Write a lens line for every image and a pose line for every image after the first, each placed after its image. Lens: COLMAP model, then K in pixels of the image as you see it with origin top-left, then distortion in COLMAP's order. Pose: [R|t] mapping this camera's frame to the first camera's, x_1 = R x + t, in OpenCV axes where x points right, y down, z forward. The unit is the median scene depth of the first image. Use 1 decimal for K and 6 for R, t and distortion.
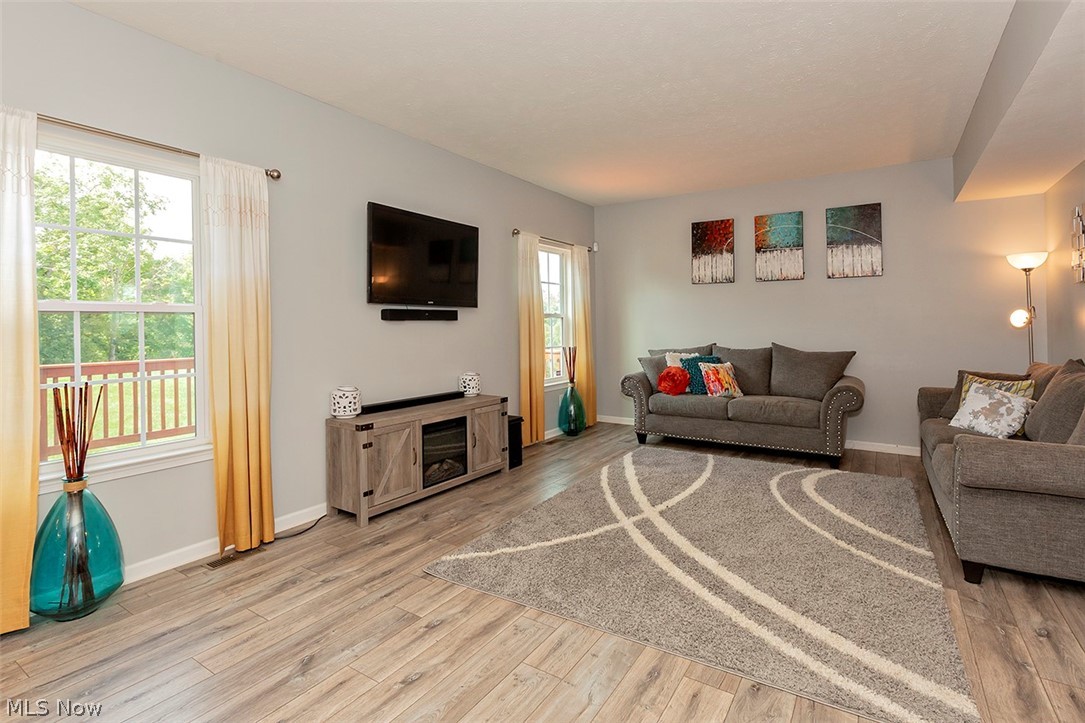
lens RADIAL K [[556.3, 0, 544.9], [0, 556.3, 307.1], [0, 0, 1]] dist [-0.000052, 0.001021]
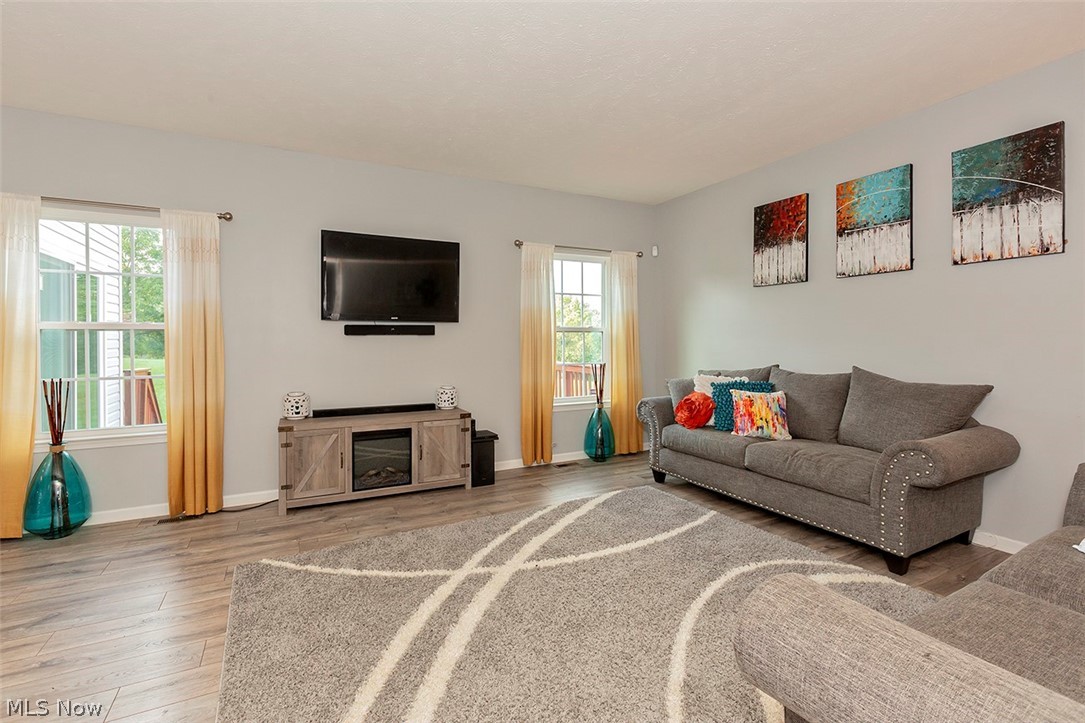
lens RADIAL K [[493.8, 0, 487.9], [0, 493.8, 336.6], [0, 0, 1]] dist [0.002084, -0.000227]
pose [[0.833974, -0.000946, -0.551803, 0.450239], [0.015457, 0.999646, 0.021647, 0.008778], [0.551587, -0.026583, 0.833694, 0.302982]]
